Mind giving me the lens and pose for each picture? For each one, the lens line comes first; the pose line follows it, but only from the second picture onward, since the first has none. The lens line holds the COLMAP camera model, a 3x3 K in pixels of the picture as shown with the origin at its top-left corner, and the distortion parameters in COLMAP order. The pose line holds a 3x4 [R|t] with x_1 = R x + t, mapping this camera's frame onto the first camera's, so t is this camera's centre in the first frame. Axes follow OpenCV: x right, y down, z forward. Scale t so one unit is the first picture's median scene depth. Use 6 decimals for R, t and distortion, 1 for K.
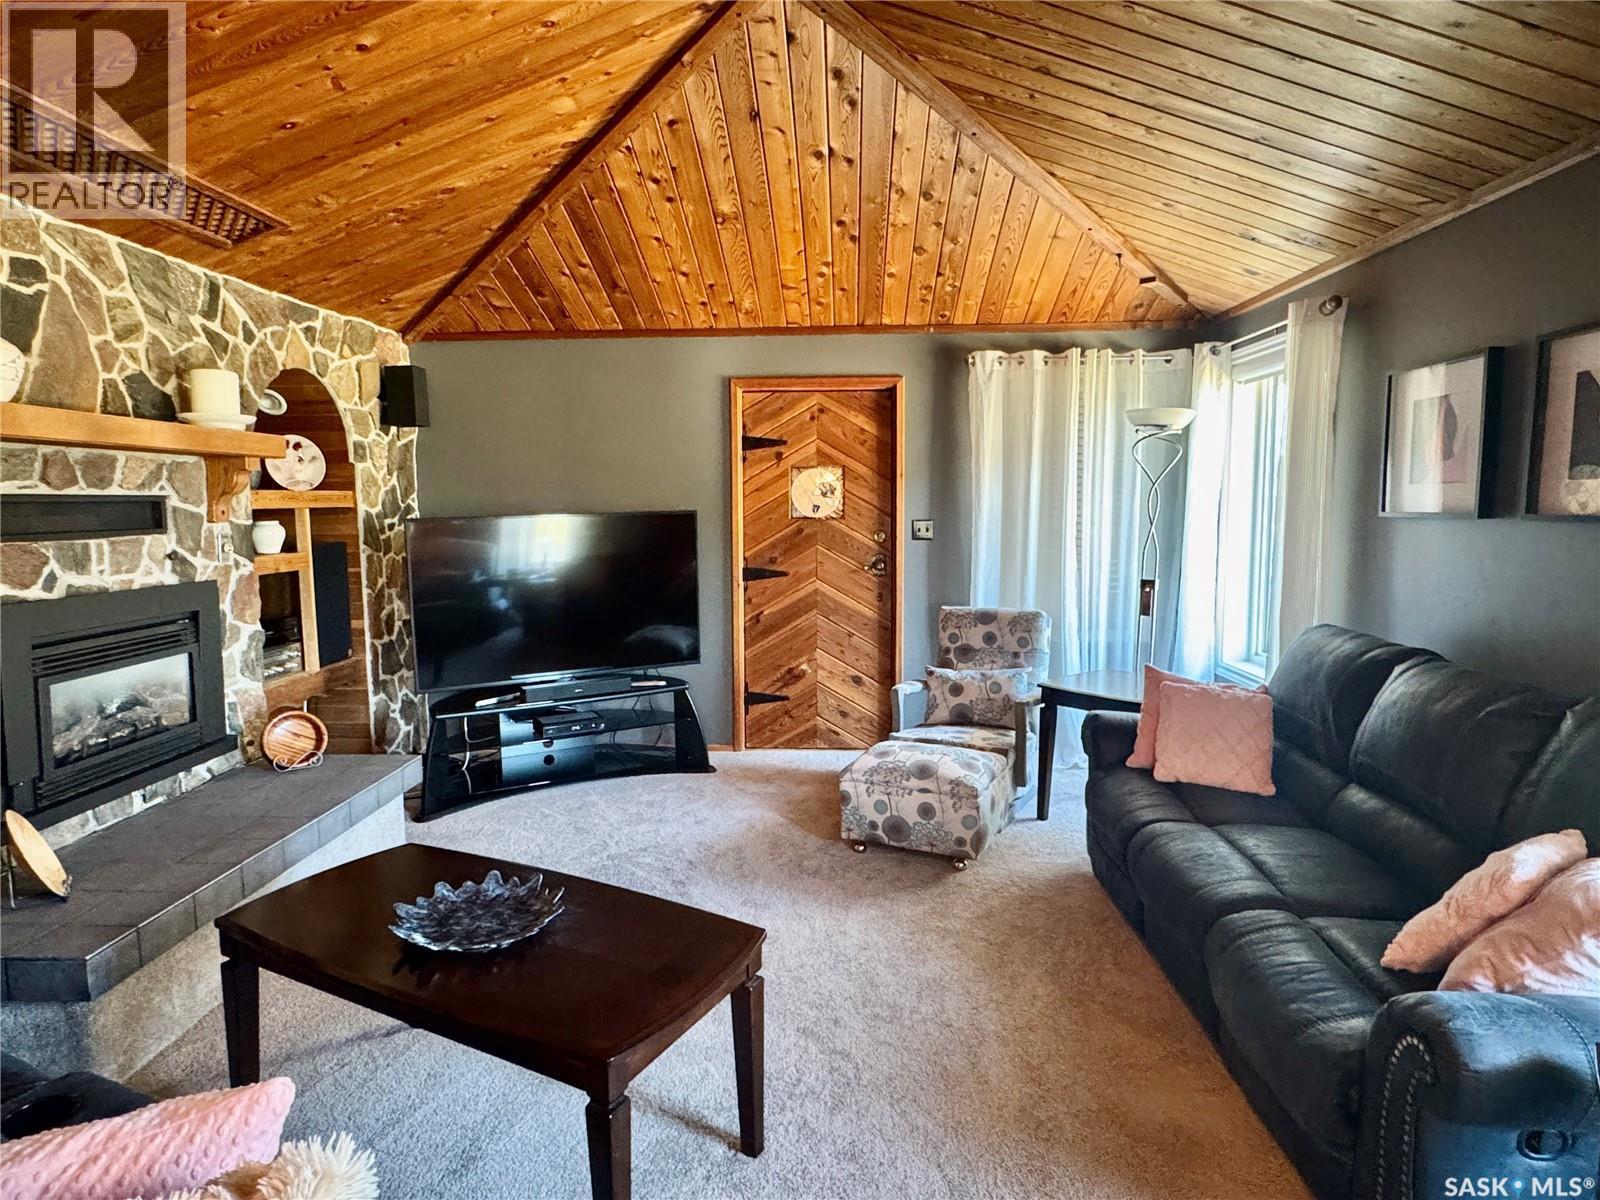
lens RADIAL K [[917.6, 0, 800.0], [0, 917.6, 600.0], [0, 0, 1]] dist [-0.002135, 0.001346]
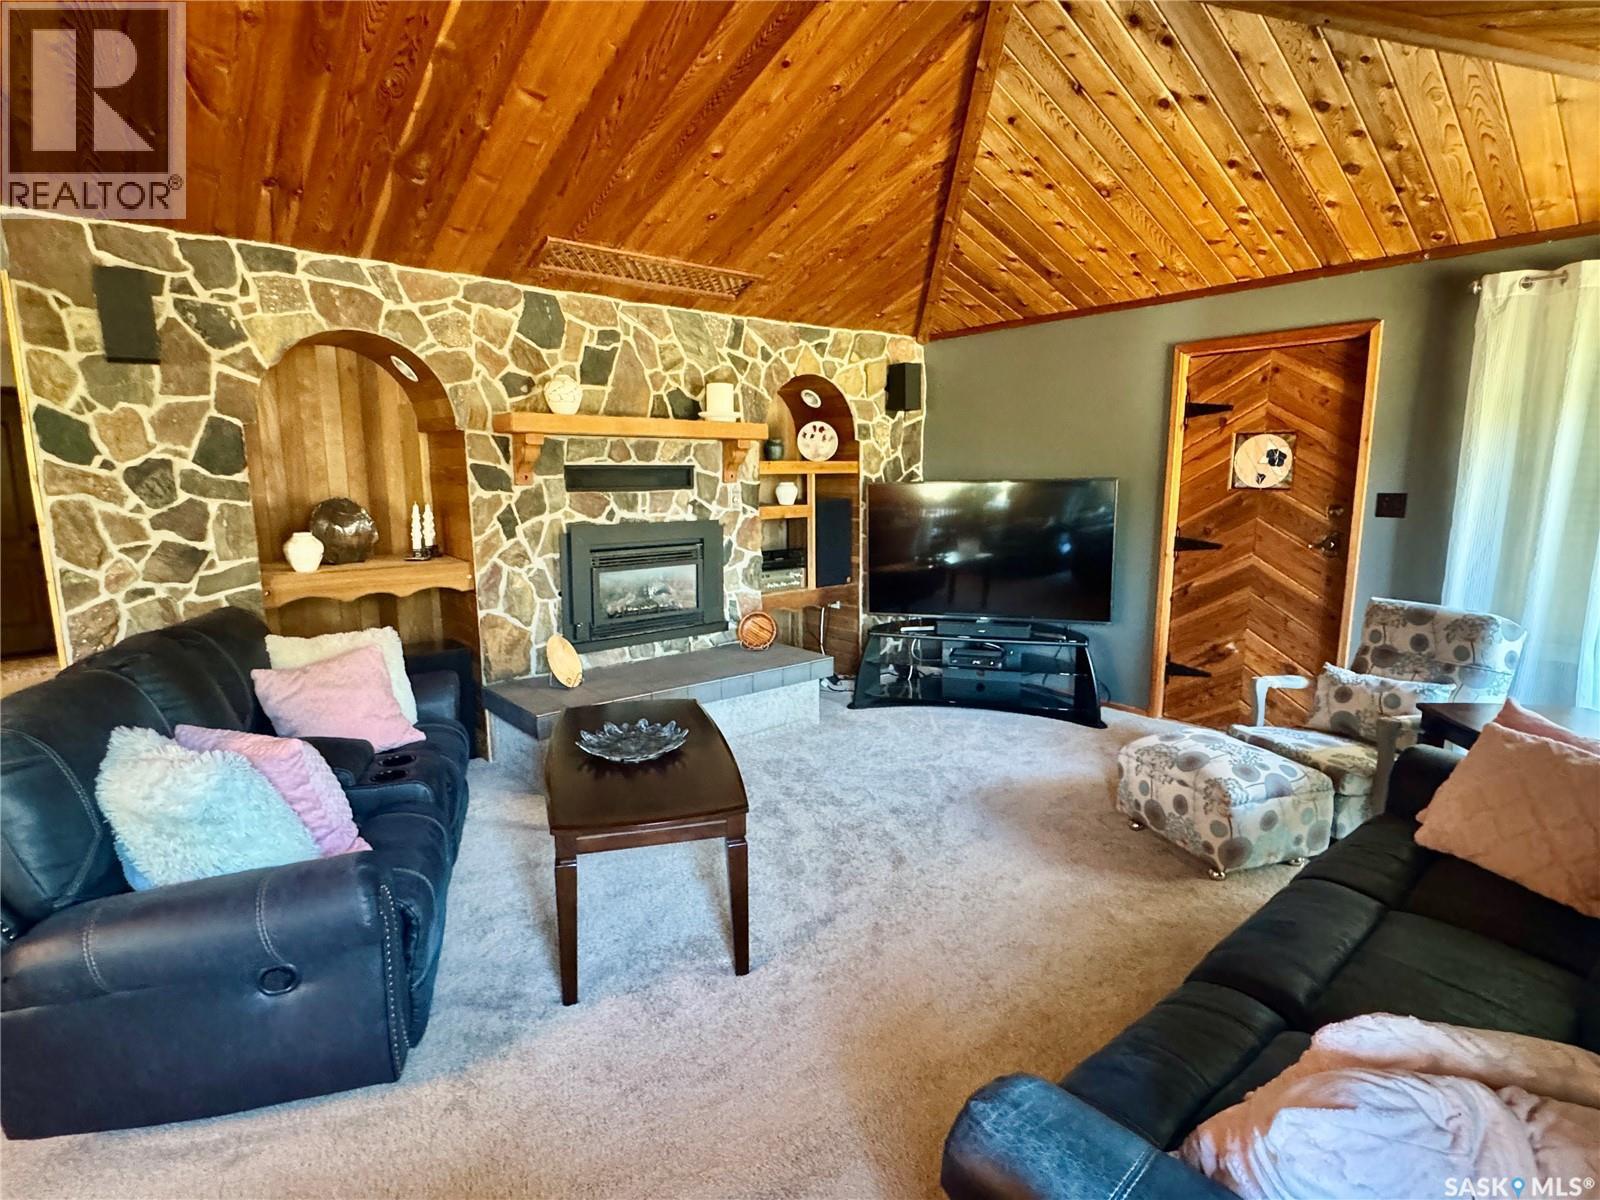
lens RADIAL K [[804.4, 0, 797.5], [0, 804.4, 600.6], [0, 0, 1]] dist [-0.002407, 0.001350]
pose [[0.682173, 0.120643, -0.721170, 0.409146], [-0.079944, 0.992688, 0.090443, -0.018023], [0.726807, -0.004045, 0.686829, 0.144116]]
